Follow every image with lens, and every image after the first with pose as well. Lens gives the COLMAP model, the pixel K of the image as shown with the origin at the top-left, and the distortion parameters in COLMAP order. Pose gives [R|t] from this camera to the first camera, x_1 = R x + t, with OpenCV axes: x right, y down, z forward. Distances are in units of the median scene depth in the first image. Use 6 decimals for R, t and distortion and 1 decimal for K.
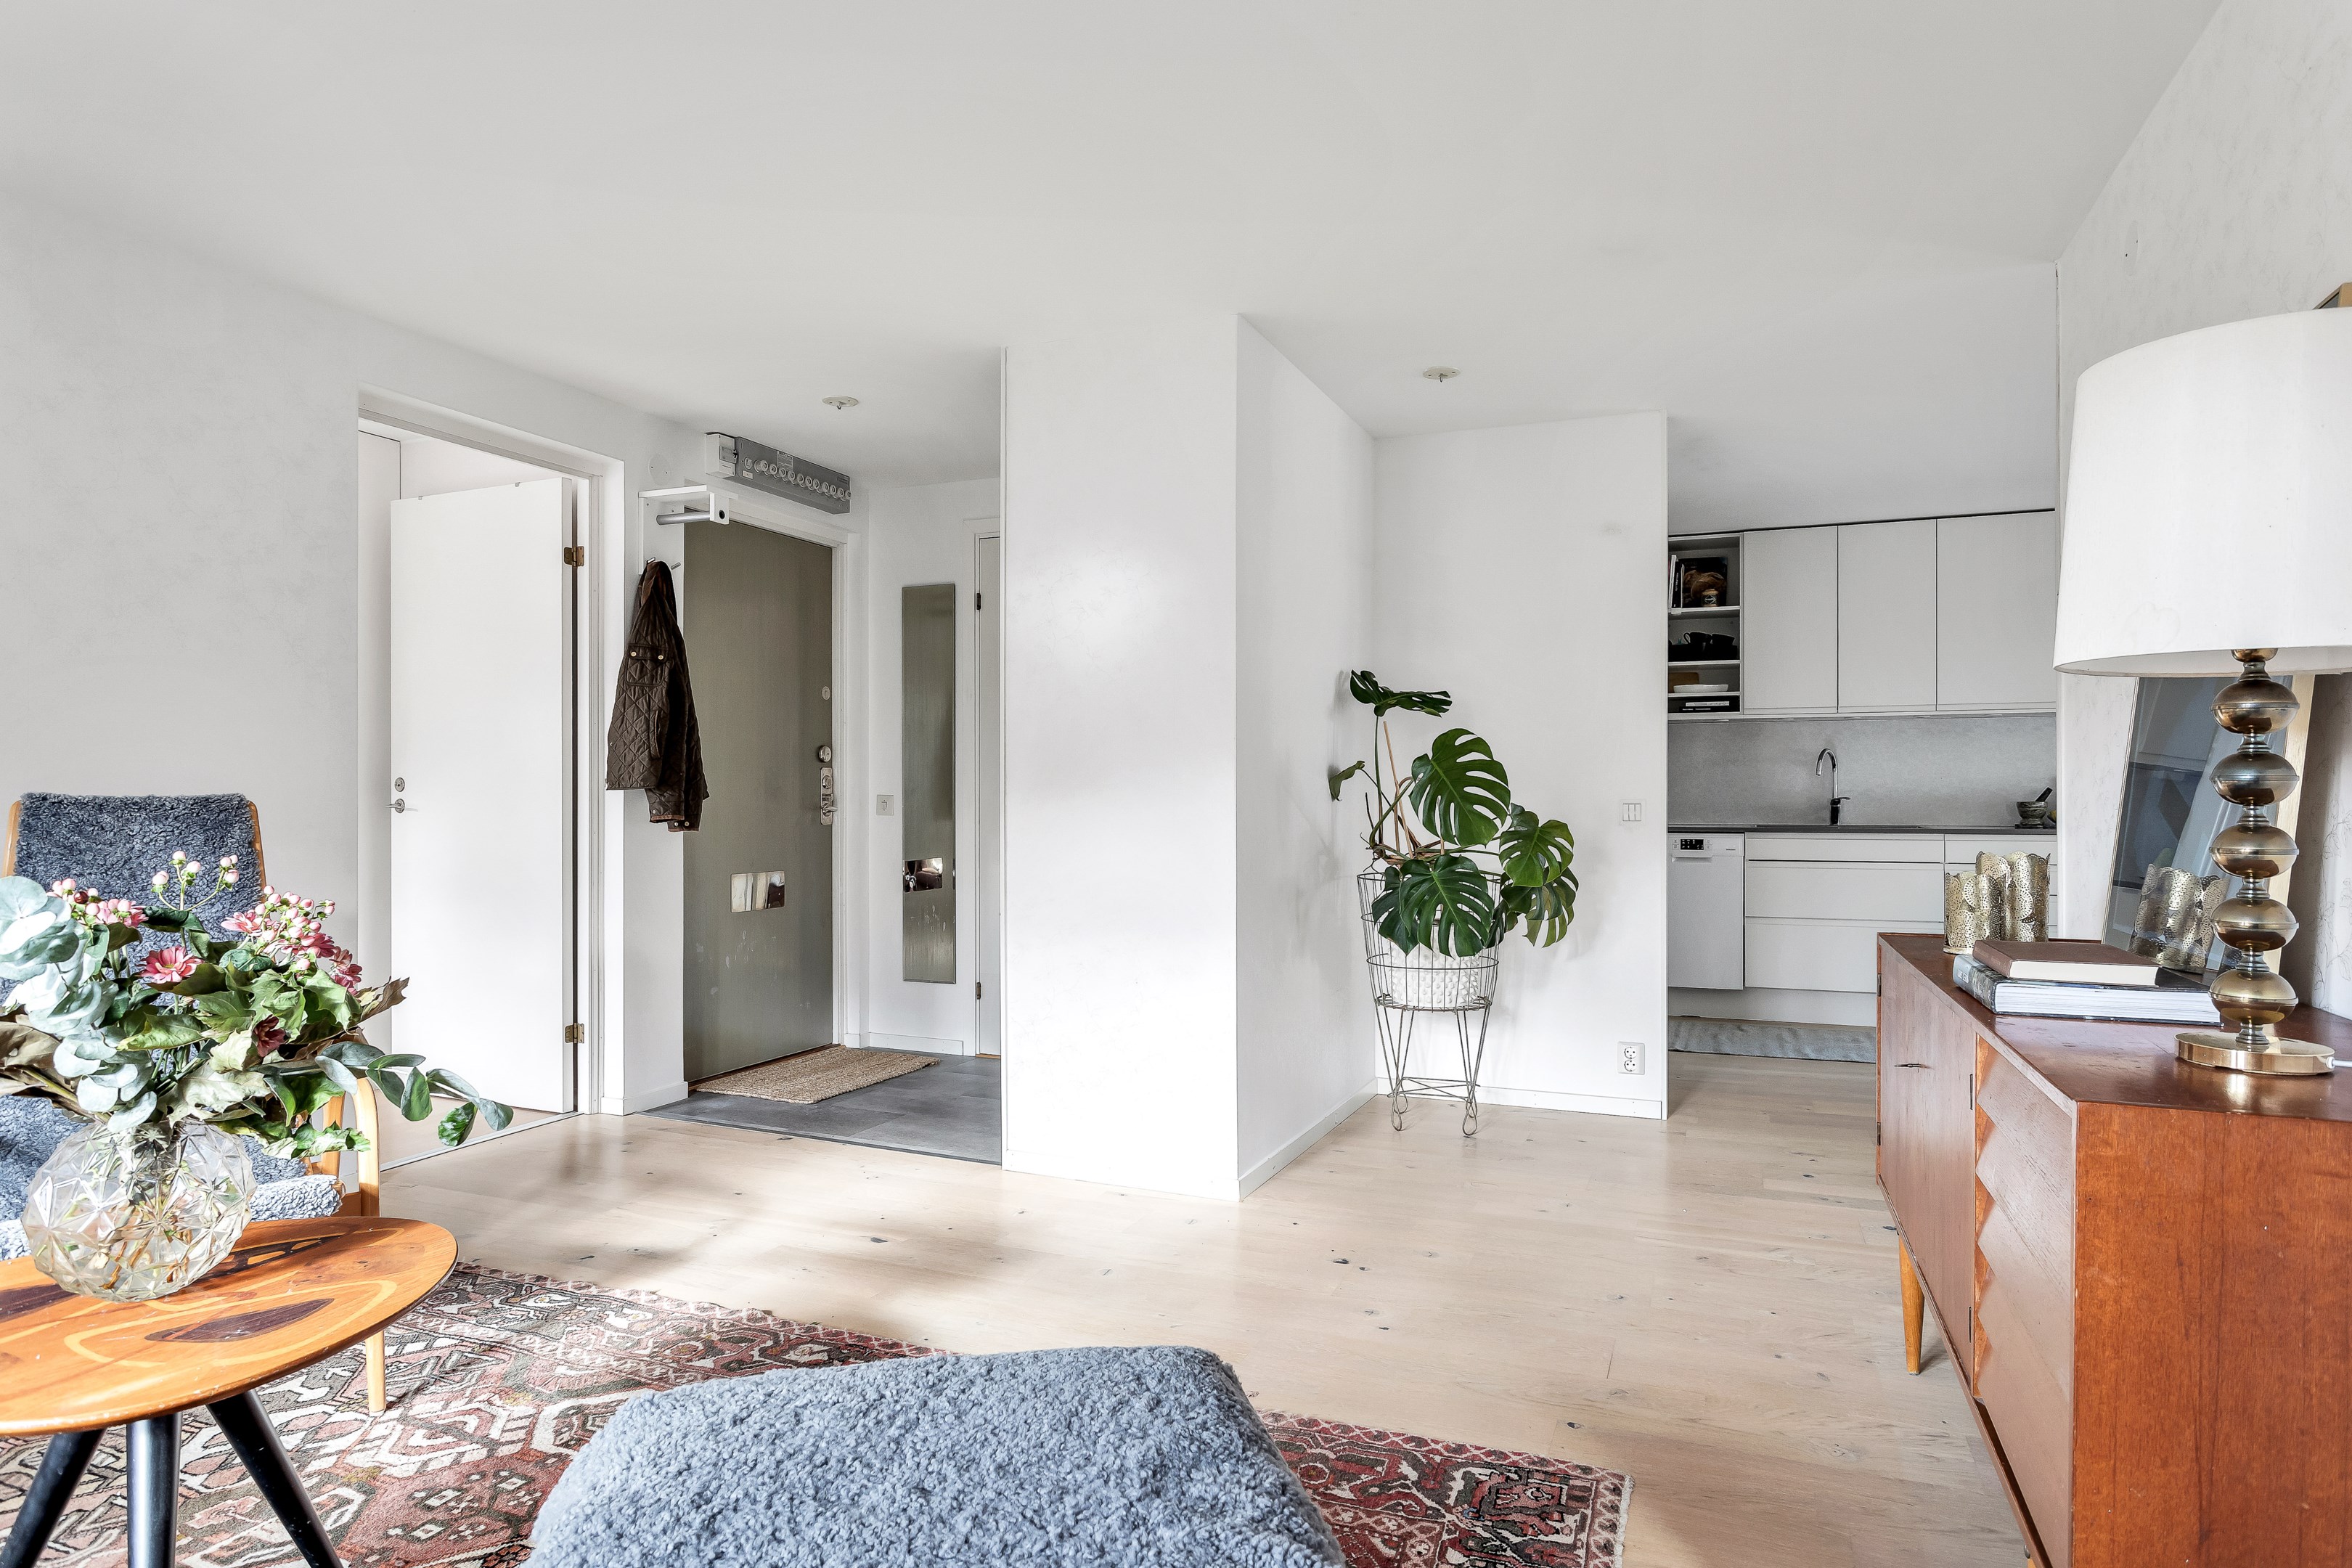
lens RADIAL K [[1338.9, 0, 1176.0], [0, 1338.9, 784.0], [0, 0, 1]] dist [-0.002567, 0.000369]
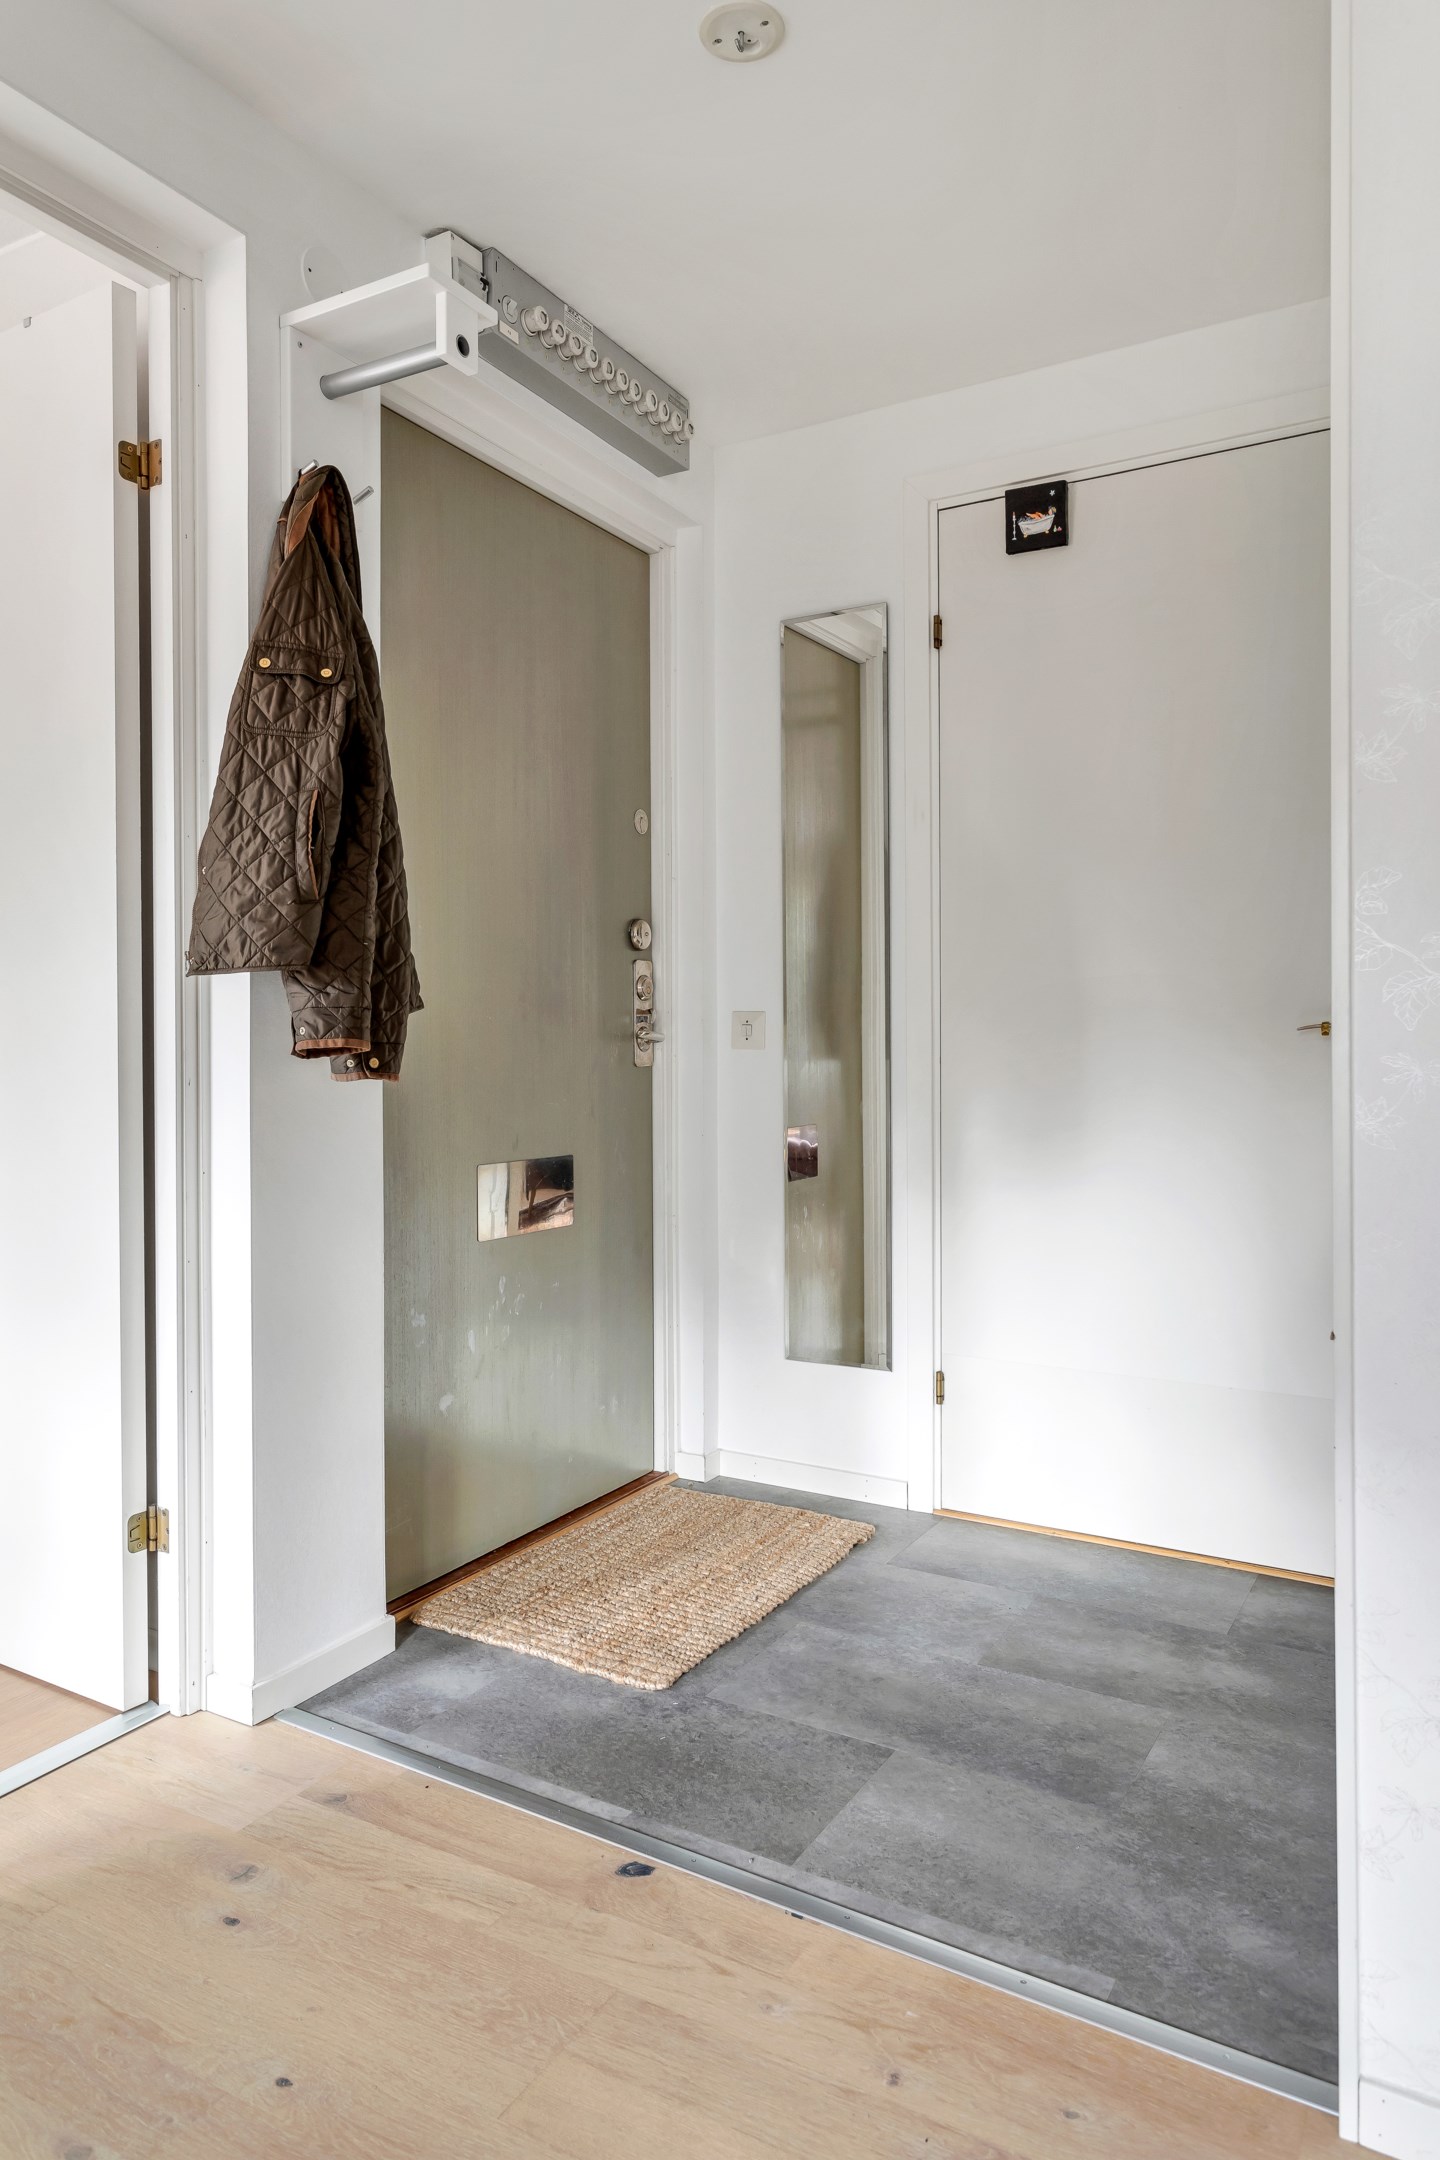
lens RADIAL K [[1363.6, 0, 722.7], [0, 1363.6, 1041.1], [0, 0, 1]] dist [-0.004089, -0.001751]
pose [[0.992973, -0.003248, -0.118293, -0.196771], [0.004325, 0.999951, 0.008853, 0.018480], [0.118259, -0.009303, 0.992939, 0.549582]]
